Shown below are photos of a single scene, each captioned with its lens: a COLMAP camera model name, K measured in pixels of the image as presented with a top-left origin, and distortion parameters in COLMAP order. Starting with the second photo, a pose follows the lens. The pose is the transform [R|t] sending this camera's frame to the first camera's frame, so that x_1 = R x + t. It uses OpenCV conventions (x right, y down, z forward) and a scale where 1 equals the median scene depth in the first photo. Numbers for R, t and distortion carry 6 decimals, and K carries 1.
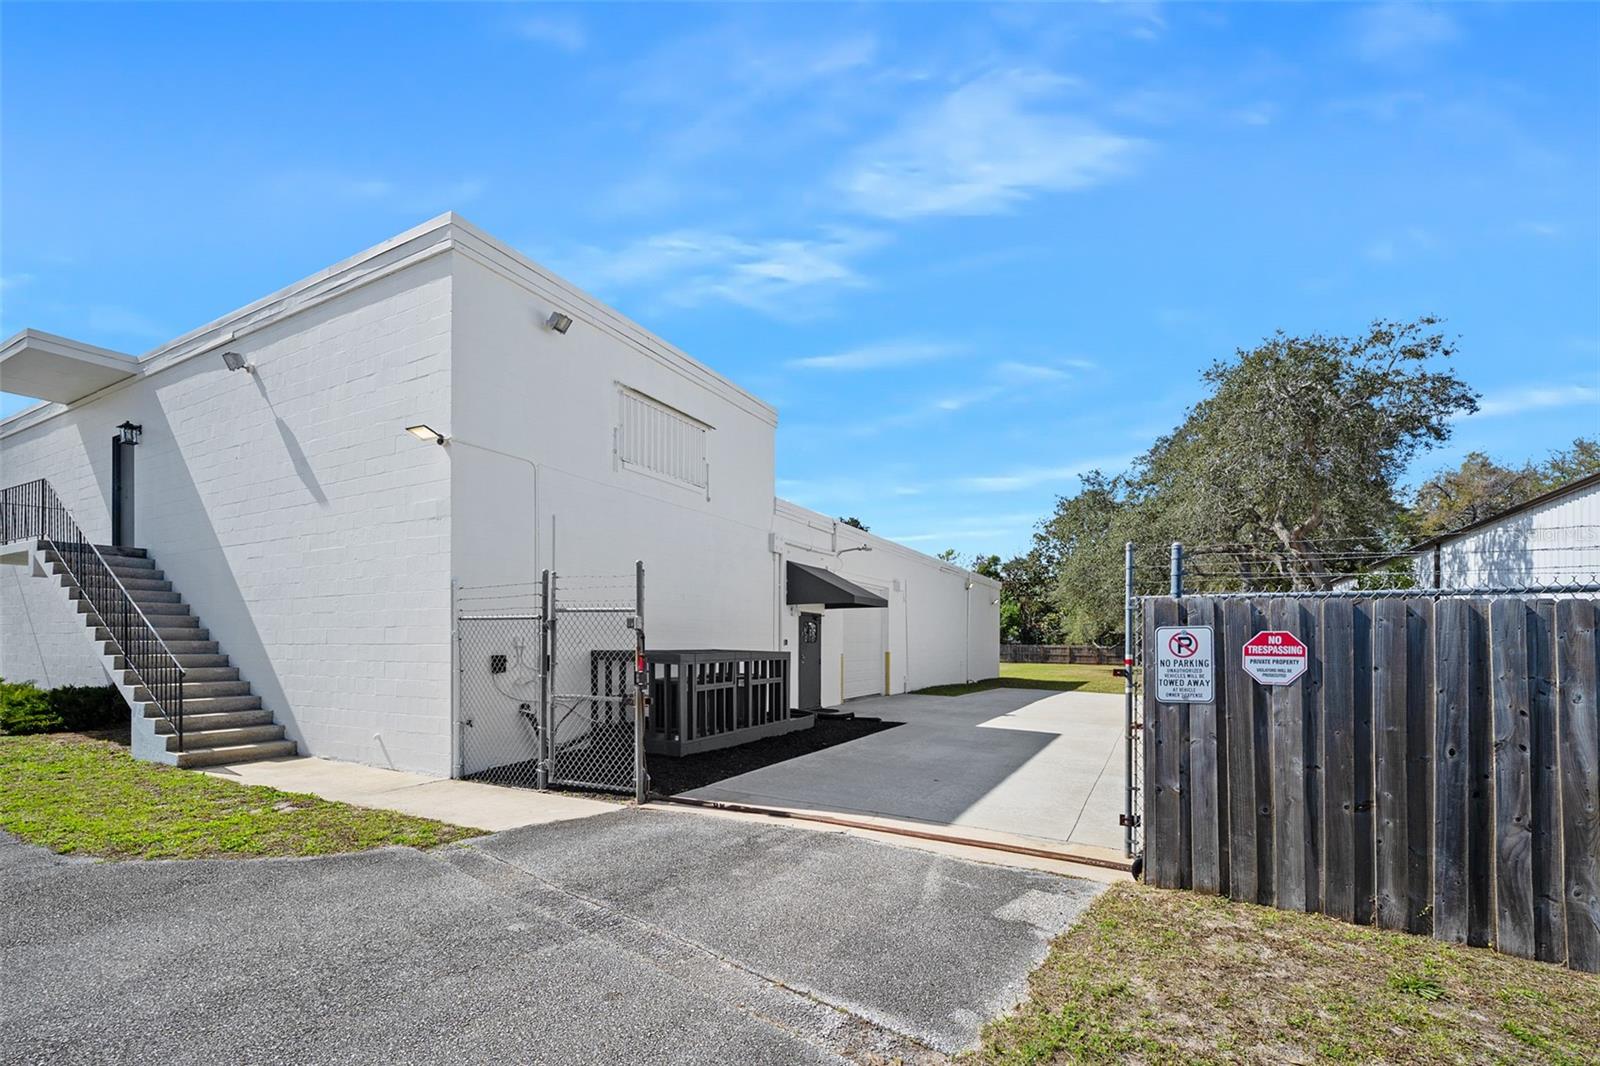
lens RADIAL K [[669.2, 0, 803.7], [0, 669.2, 624.5], [0, 0, 1]] dist [0.001003, 0.000398]
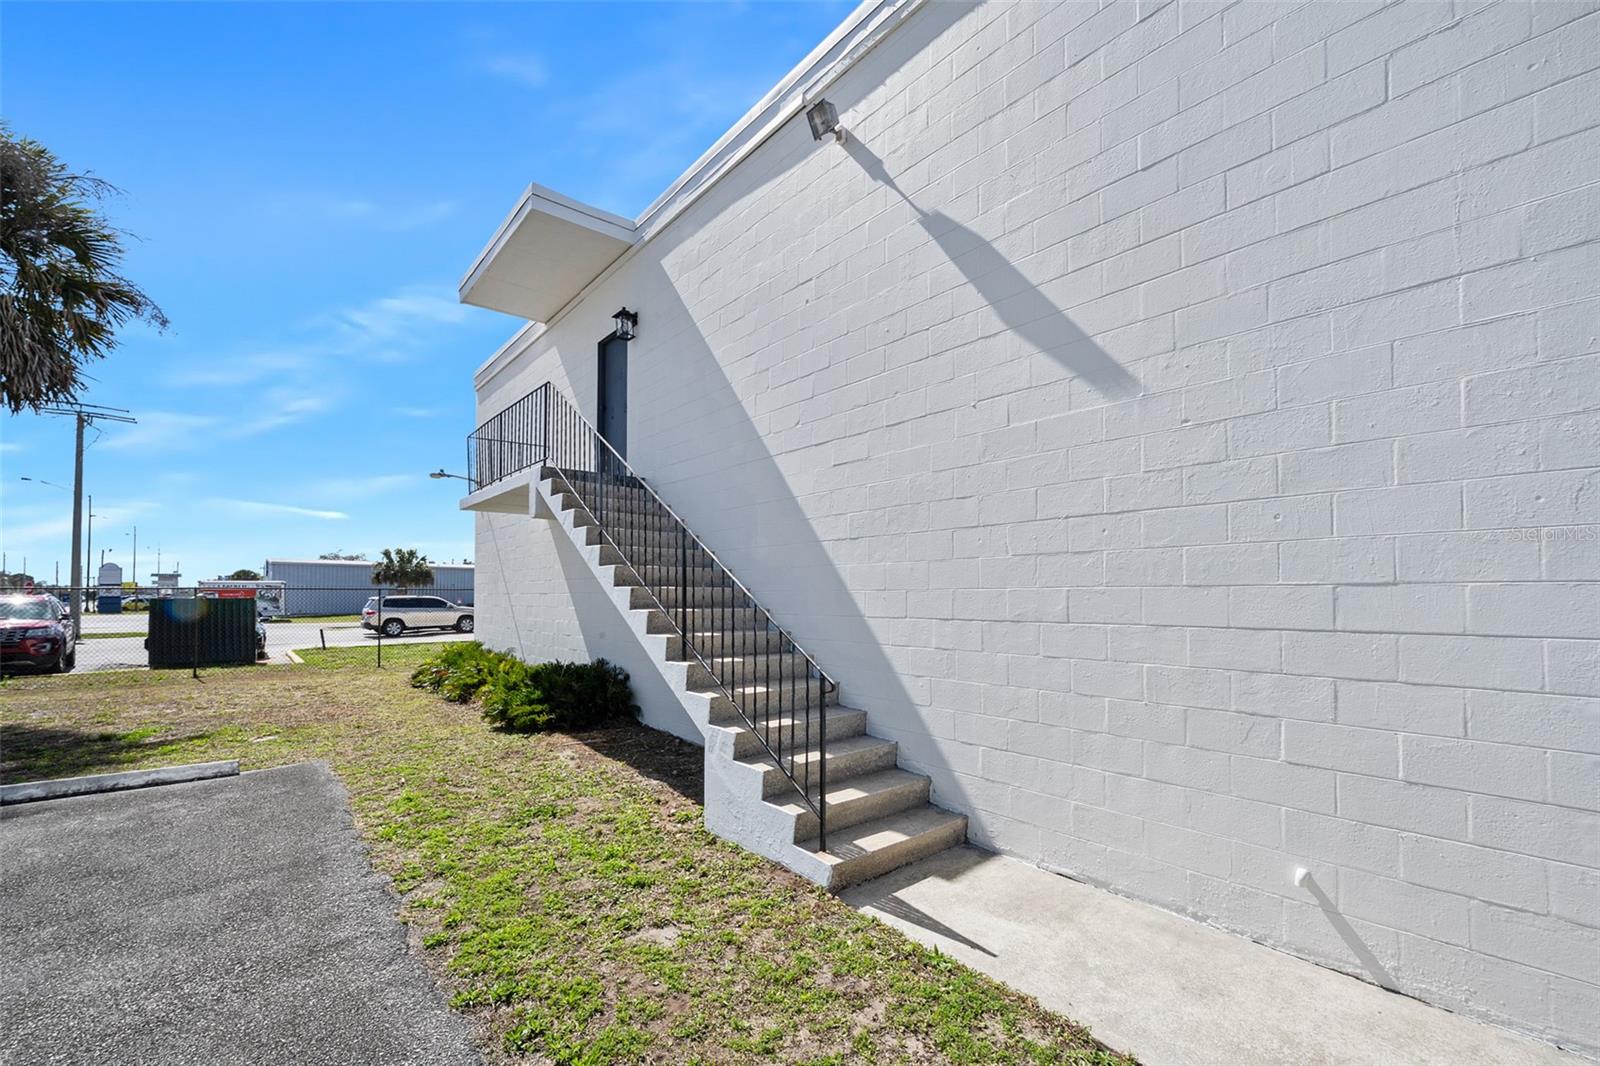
lens RADIAL K [[664.2, 0, 810.4], [0, 664.2, 566.0], [0, 0, 1]] dist [-0.000819, -0.000119]
pose [[0.929025, -0.011702, -0.369831, -0.604660], [0.002856, 0.999697, -0.024457, 0.000091], [0.370005, 0.021665, 0.928777, 0.441144]]
